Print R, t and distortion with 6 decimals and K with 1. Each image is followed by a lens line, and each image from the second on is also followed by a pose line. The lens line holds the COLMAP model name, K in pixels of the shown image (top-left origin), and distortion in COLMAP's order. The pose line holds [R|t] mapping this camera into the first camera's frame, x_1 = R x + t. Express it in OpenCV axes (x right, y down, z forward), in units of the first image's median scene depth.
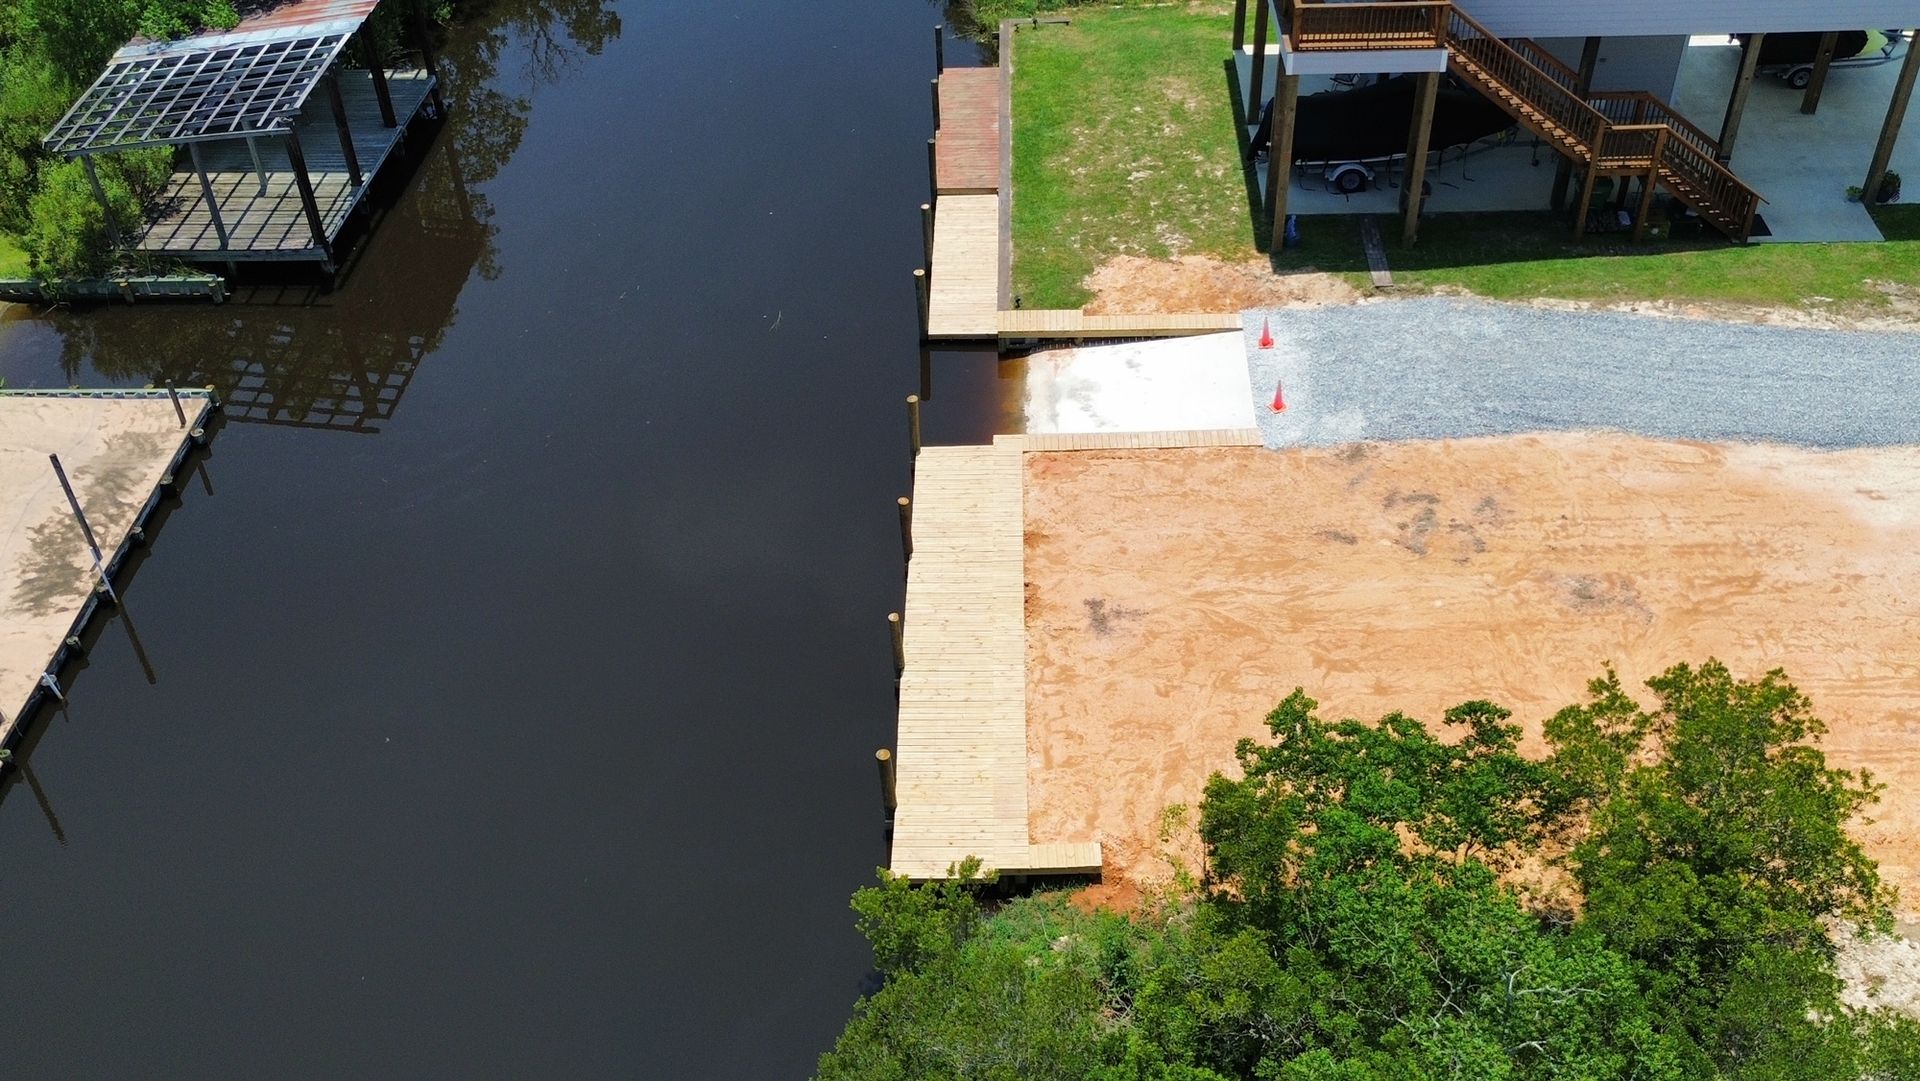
lens RADIAL K [[1835.0, 0, 960.0], [0, 1835.0, 540.5], [0, 0, 1]] dist [0.136399, -0.448026]
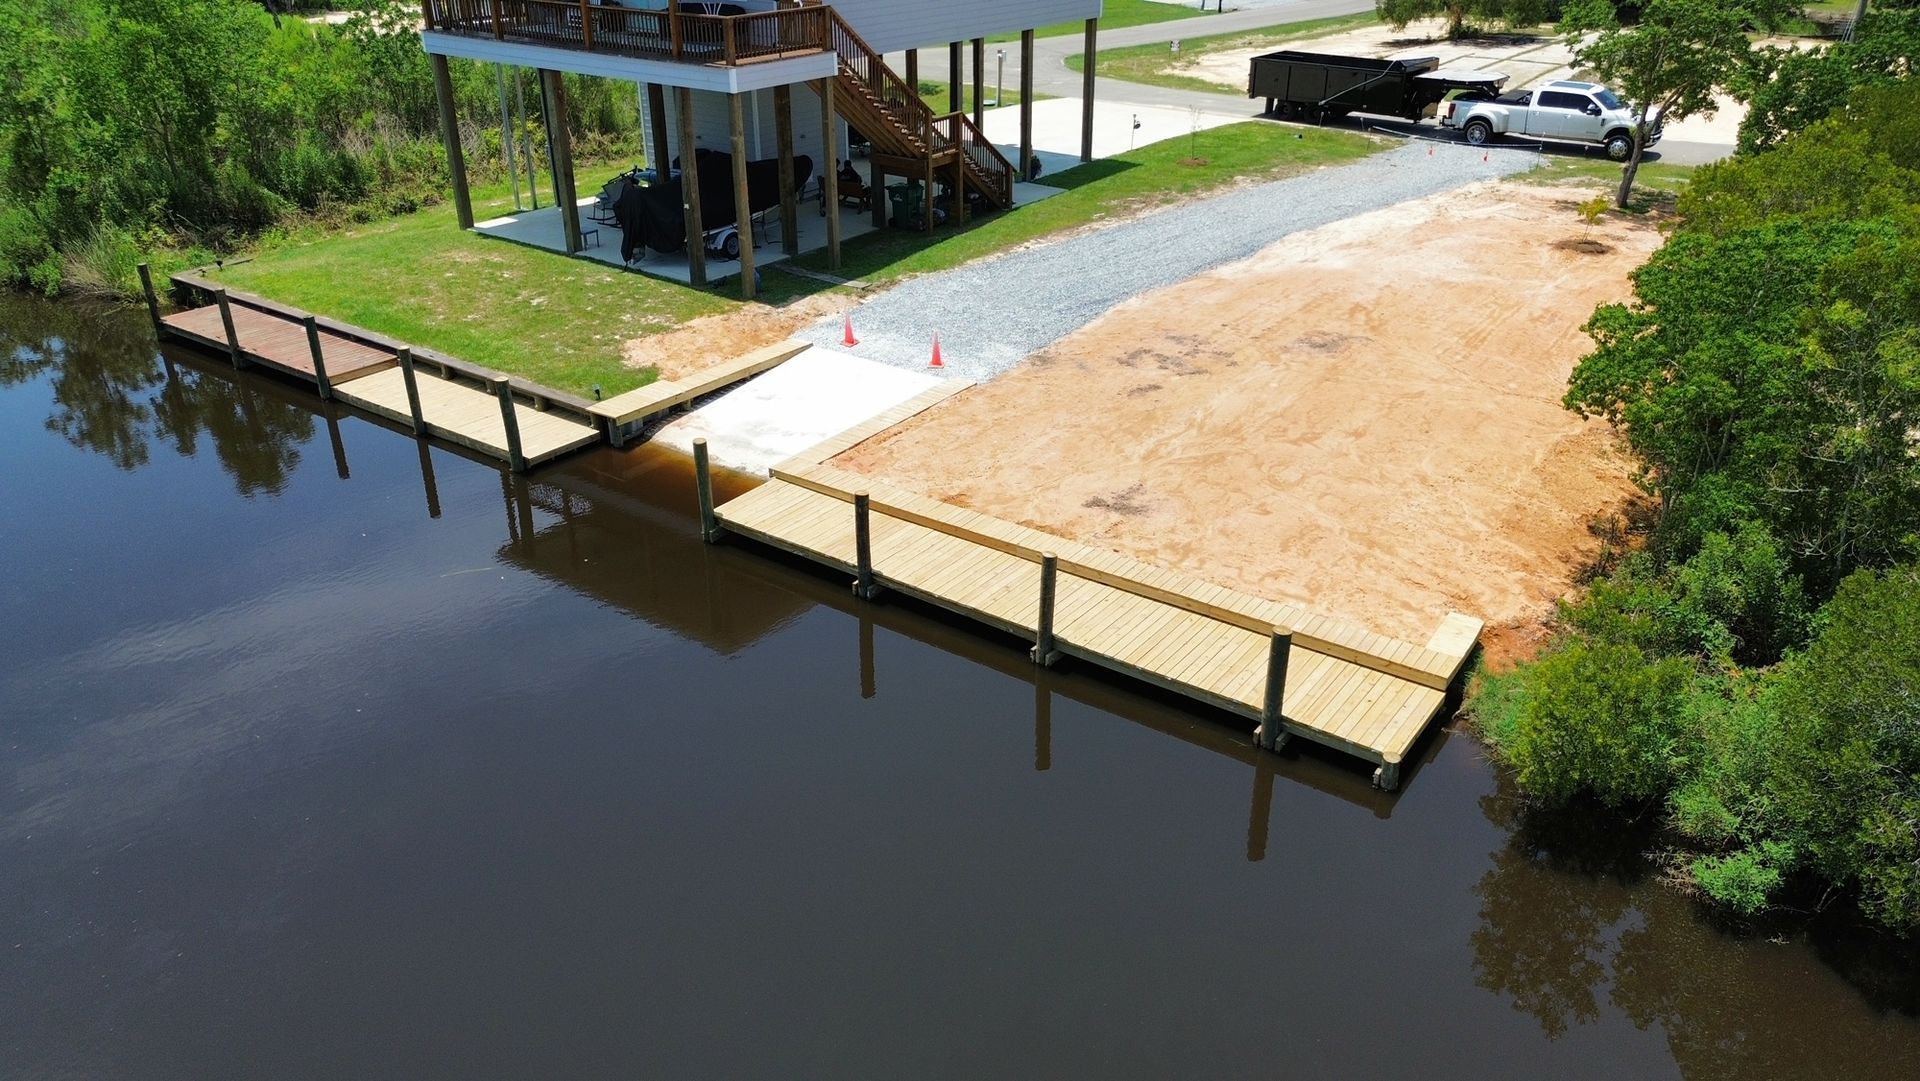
lens RADIAL K [[1348.4, 0, 960.0], [0, 1348.4, 540.5], [0, 0, 1]] dist [0.078317, -0.066506]
pose [[0.555651, -0.335732, 0.760615, -0.375573], [0.527100, 0.849745, -0.009988, 0.019139], [-0.642976, 0.406470, 0.649126, 0.543744]]
